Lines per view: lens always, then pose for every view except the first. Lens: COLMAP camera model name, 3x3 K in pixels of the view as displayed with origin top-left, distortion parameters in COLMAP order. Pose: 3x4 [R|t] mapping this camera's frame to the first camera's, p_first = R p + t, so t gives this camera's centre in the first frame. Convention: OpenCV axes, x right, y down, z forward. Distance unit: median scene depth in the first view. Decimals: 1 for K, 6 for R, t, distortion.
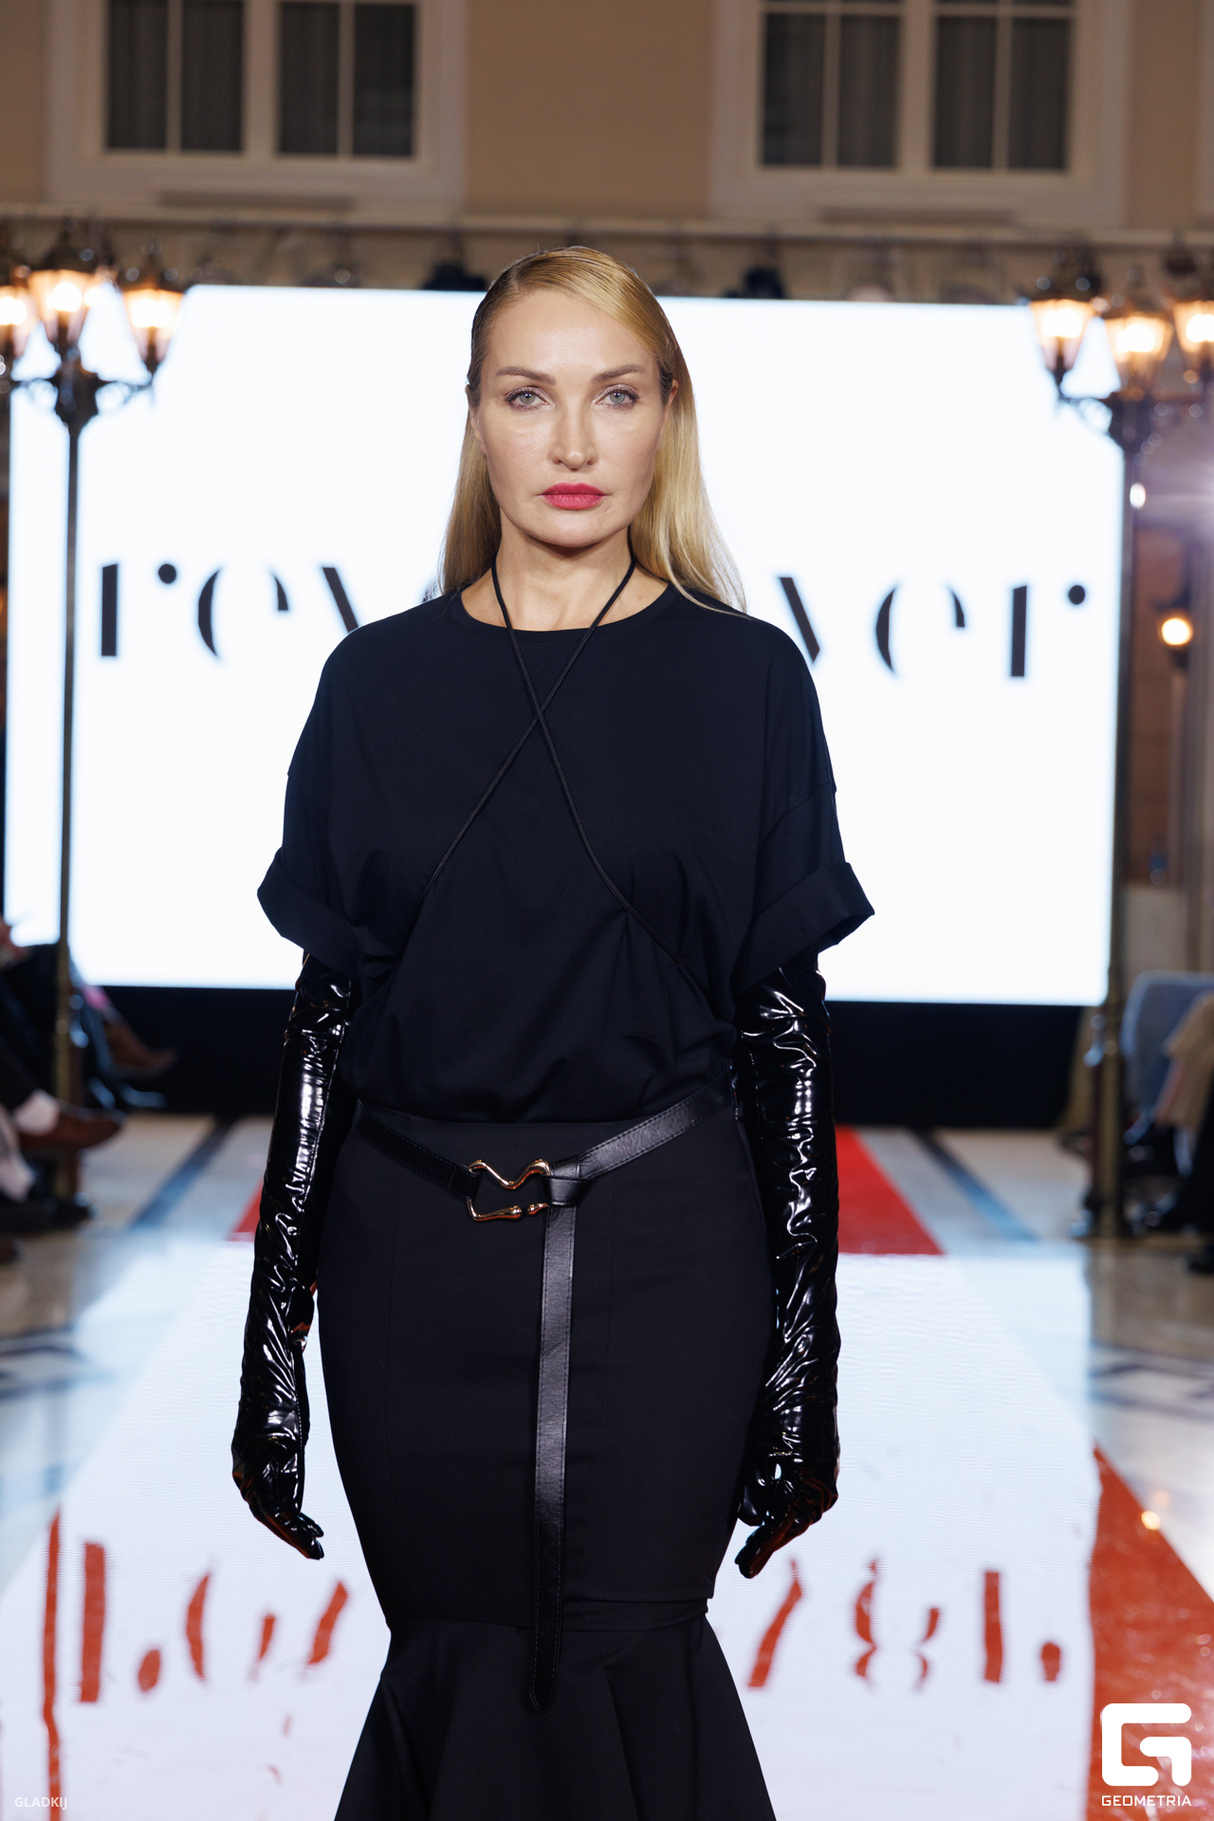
lens RADIAL K [[3852.8, 0, 563.3], [0, 3852.8, 822.1], [0, 0, 1]] dist [0.063435, 0.137754]
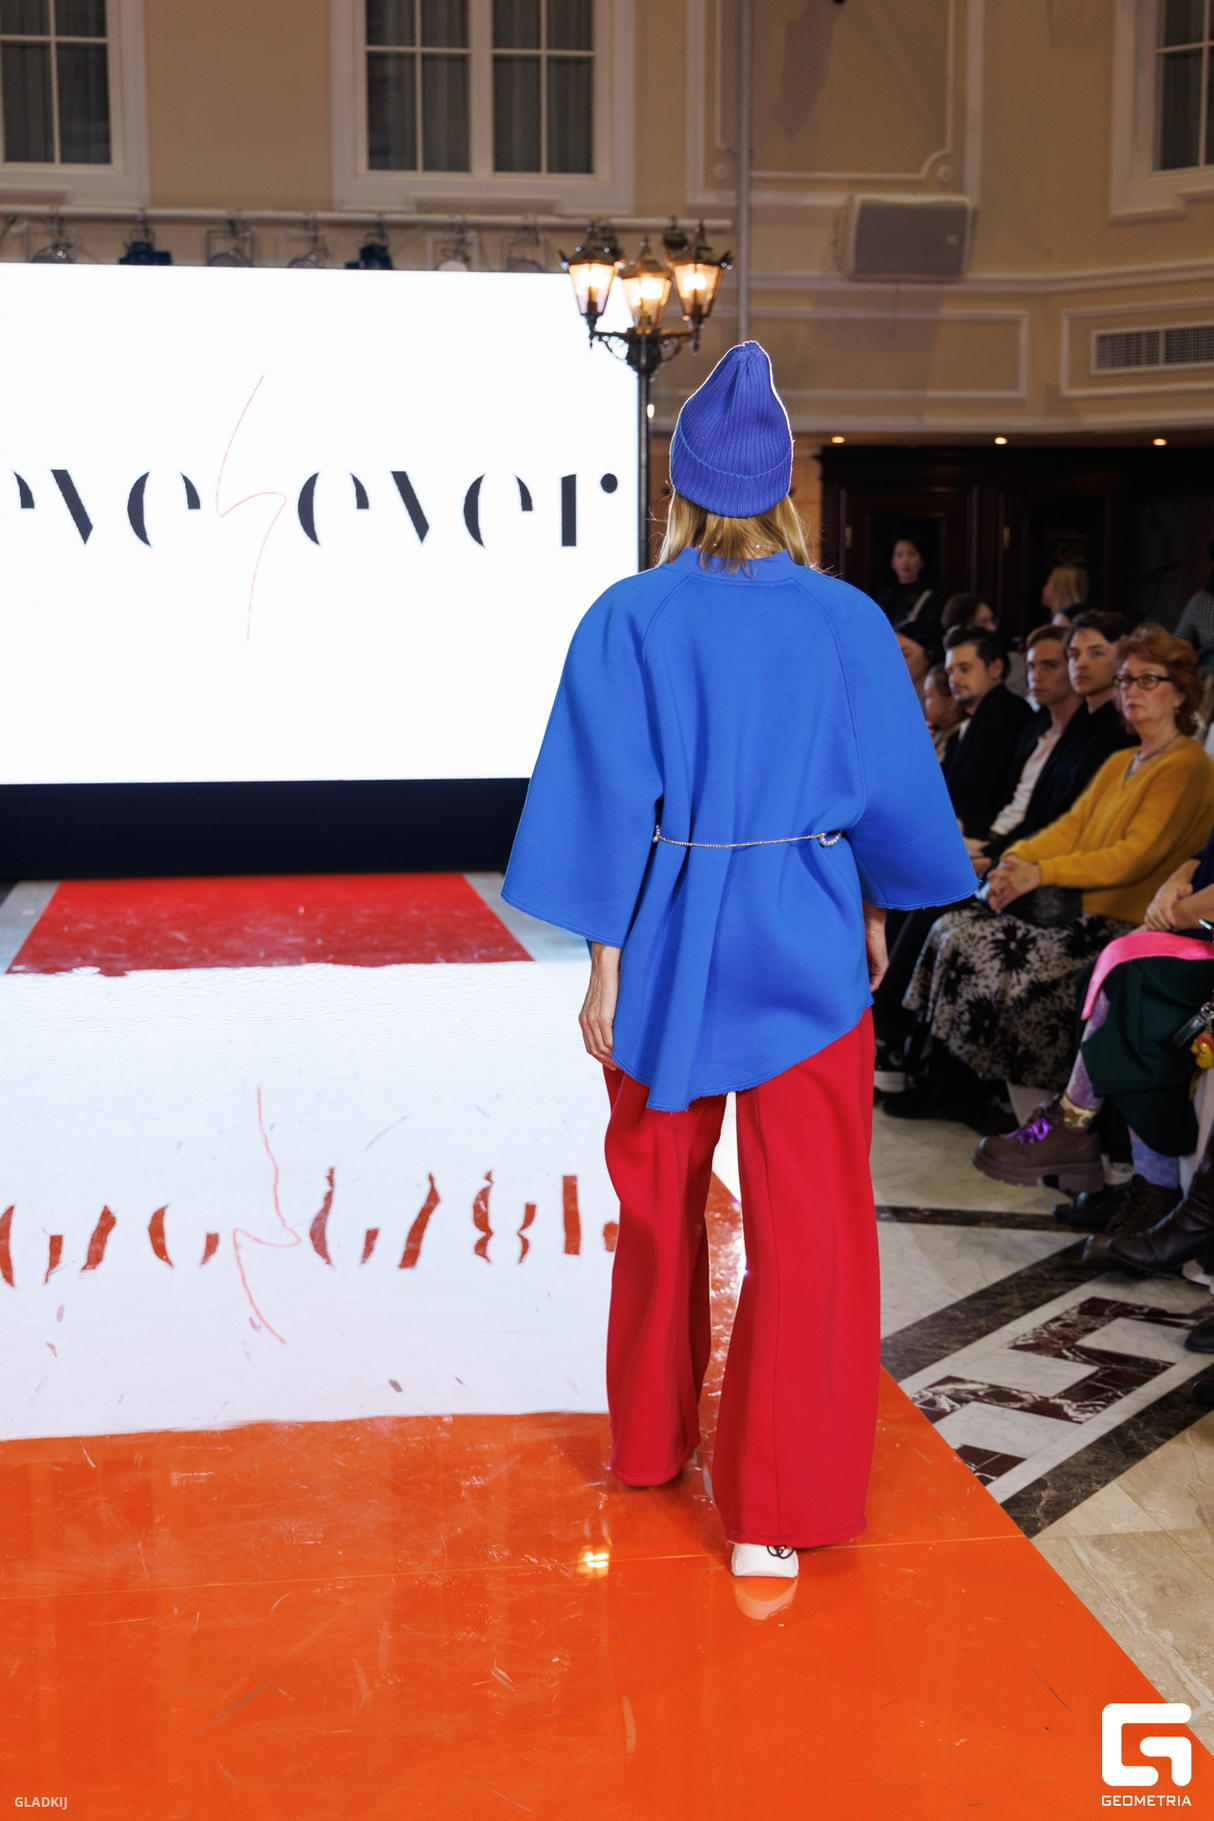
lens RADIAL K [[2393.7, 0, 590.6], [0, 2393.7, 945.9], [0, 0, 1]] dist [0.008096, 0.027090]
pose [[0.991698, -0.041175, 0.121820, 0.014259], [0.030180, 0.995415, 0.090763, 0.028397], [-0.124998, -0.086333, 0.988394, 0.132078]]
